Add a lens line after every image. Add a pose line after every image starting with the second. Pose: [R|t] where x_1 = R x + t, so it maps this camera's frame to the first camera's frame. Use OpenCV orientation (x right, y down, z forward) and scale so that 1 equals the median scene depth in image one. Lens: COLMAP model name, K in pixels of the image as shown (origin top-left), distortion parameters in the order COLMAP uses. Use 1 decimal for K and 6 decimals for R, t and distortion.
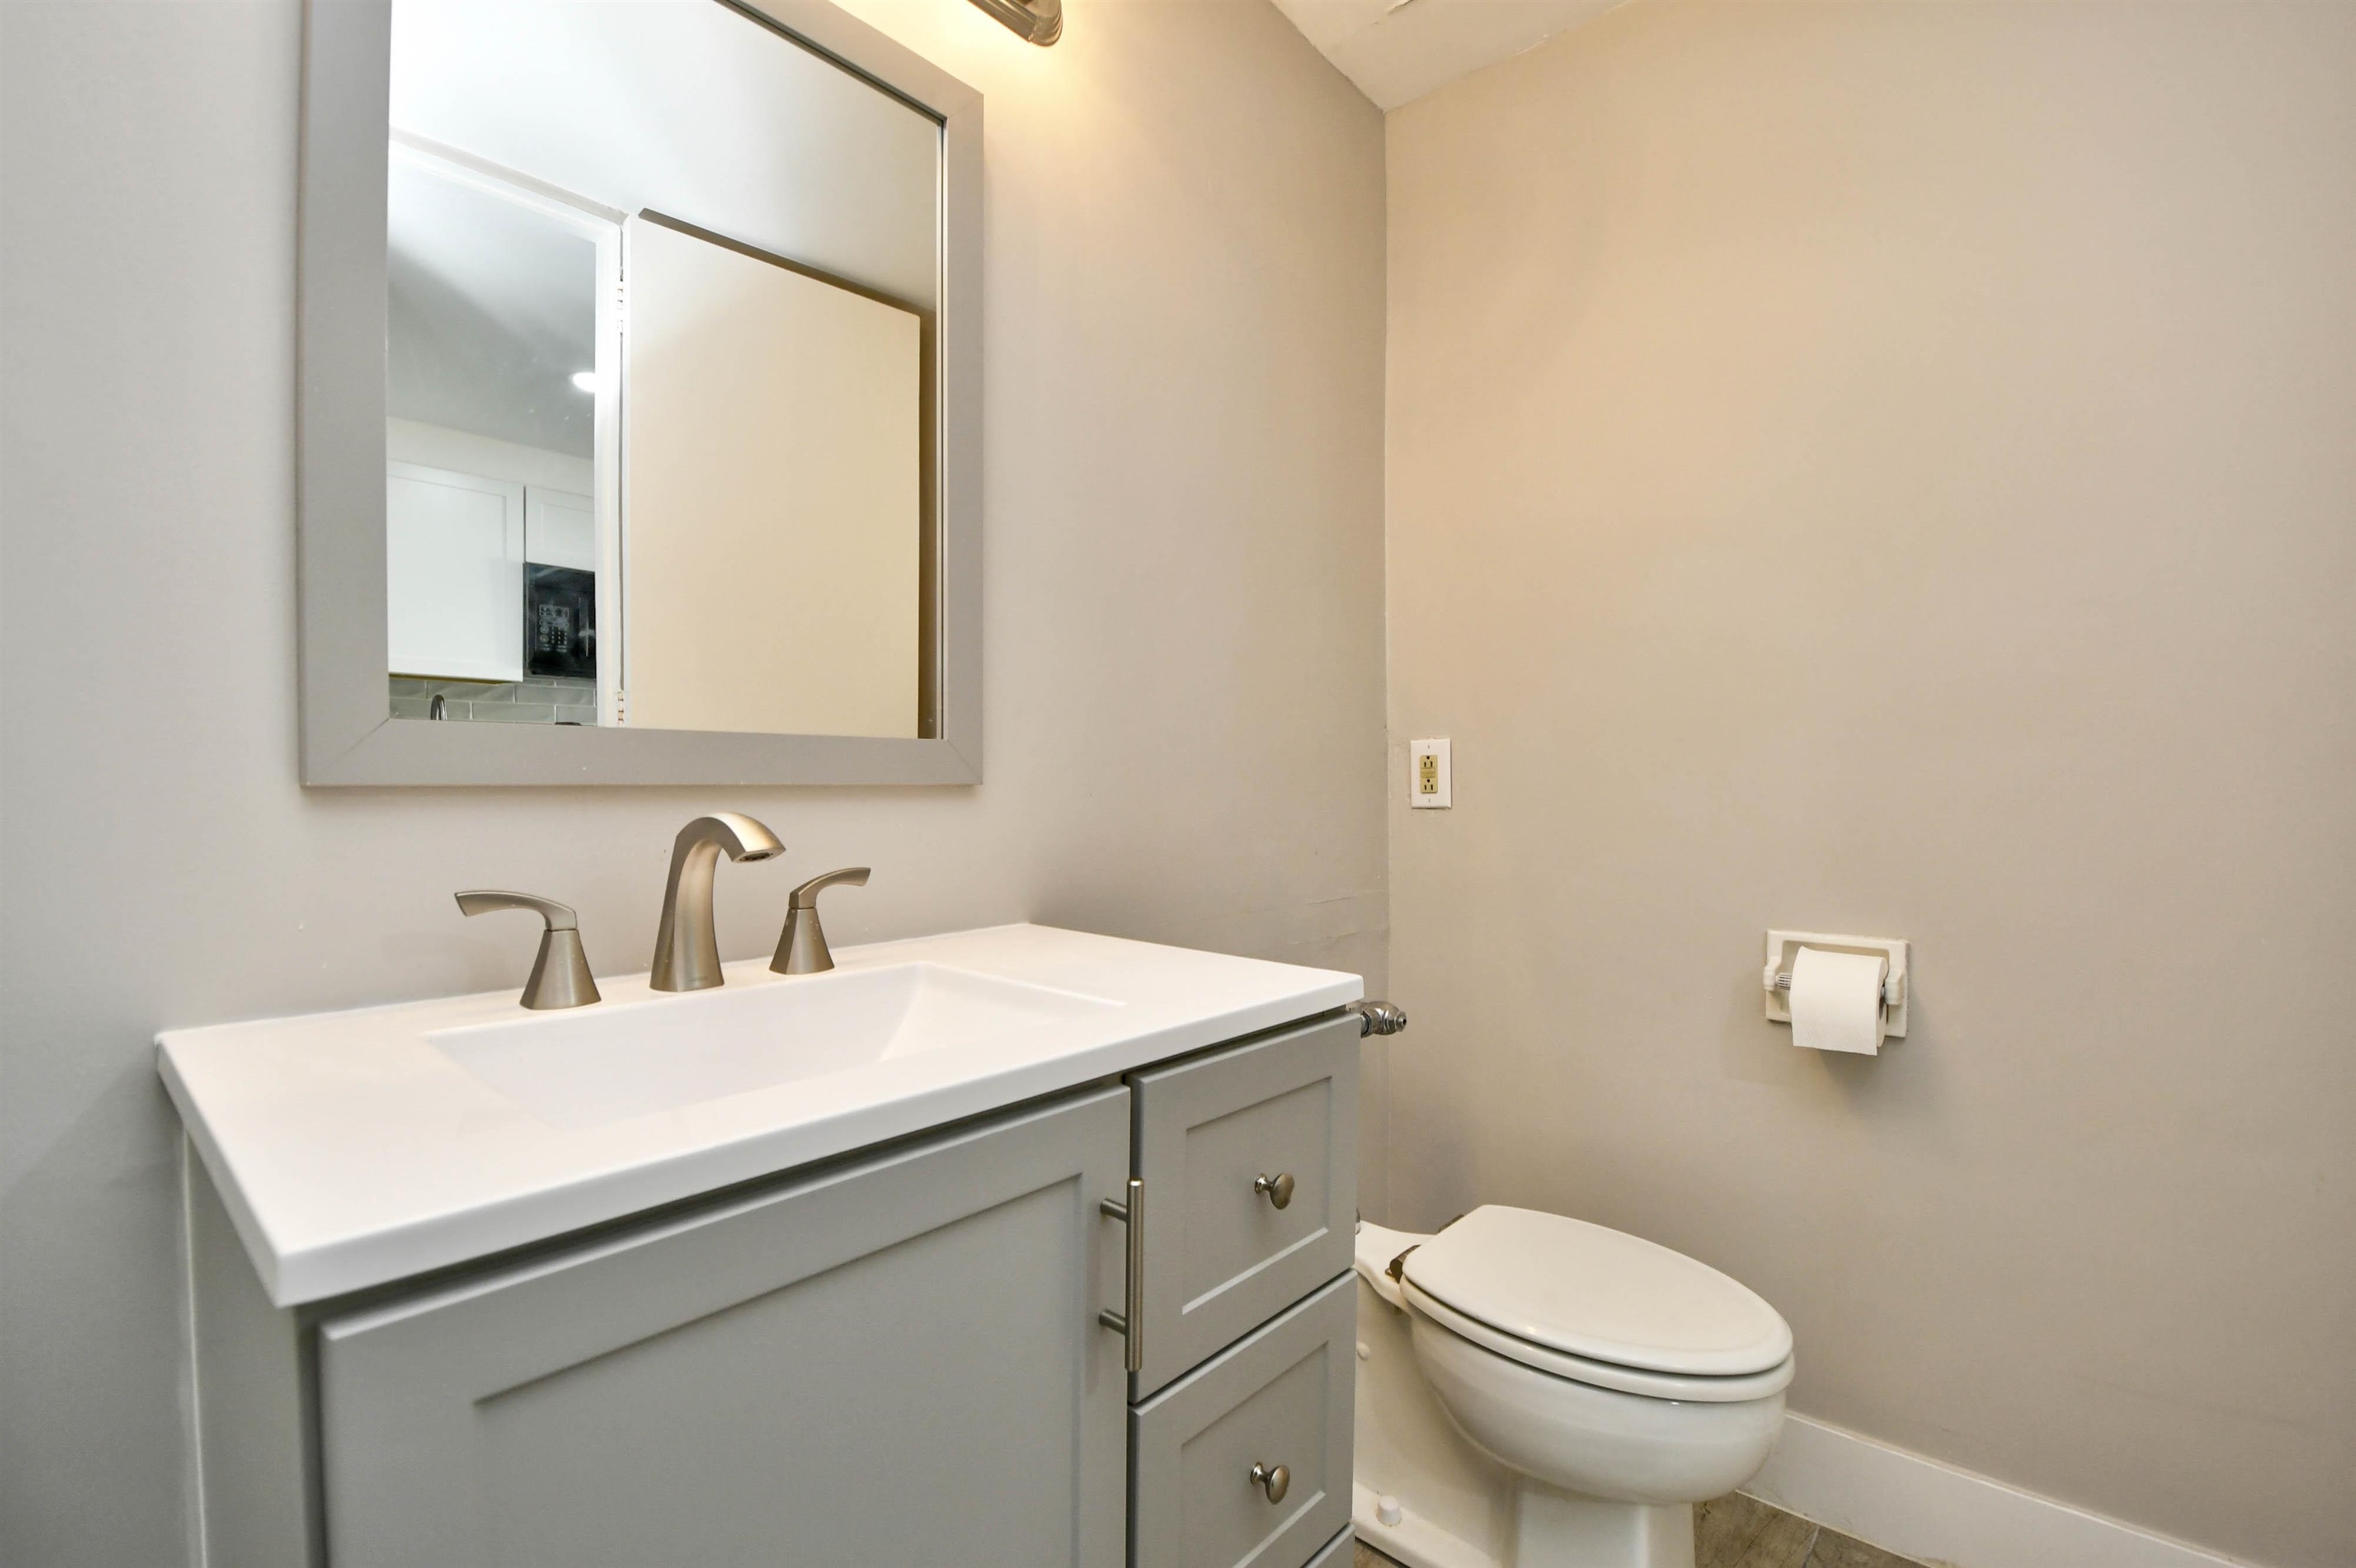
lens RADIAL K [[1039.9, 0, 1184.0], [0, 1039.9, 802.1], [0, 0, 1]] dist [0.012450, -0.020916]
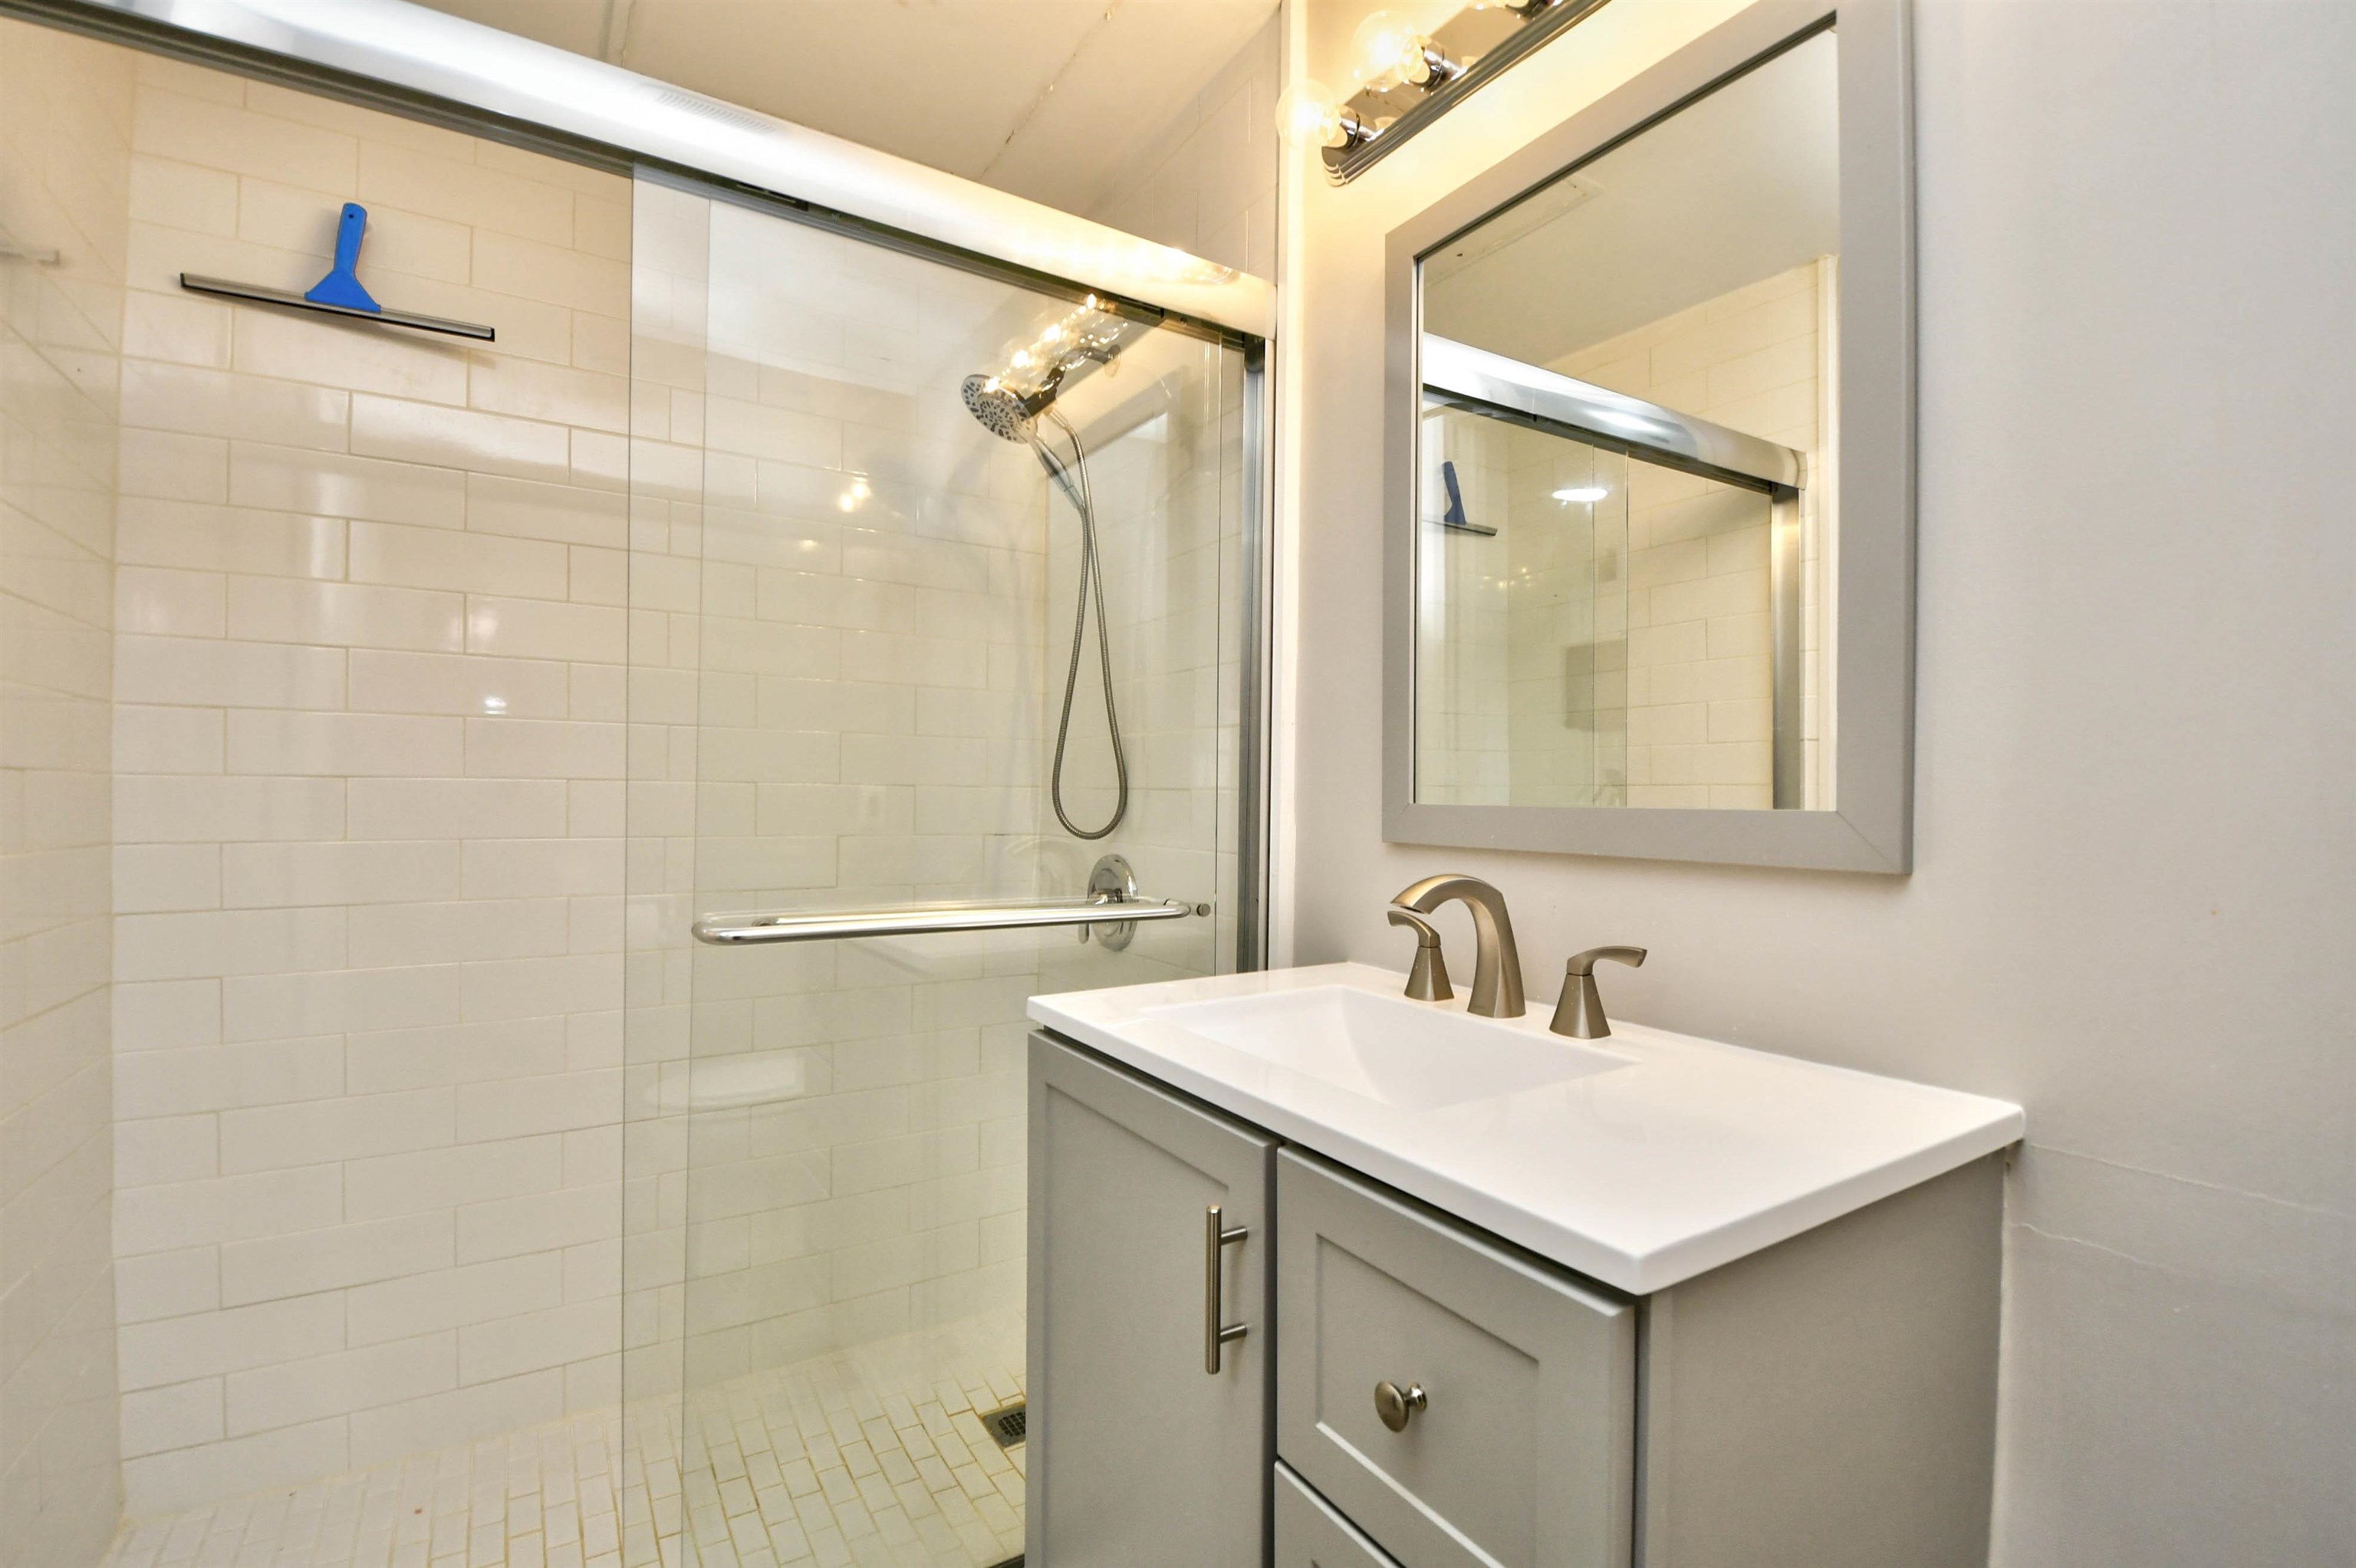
lens RADIAL K [[1039.9, 0, 1184.0], [0, 1039.9, 802.1], [0, 0, 1]] dist [0.012450, -0.020916]
pose [[-0.293121, -0.004655, -0.956064, 0.764717], [-0.025152, 0.999680, 0.002844, -0.066807], [0.955744, 0.024881, -0.293145, 0.919137]]
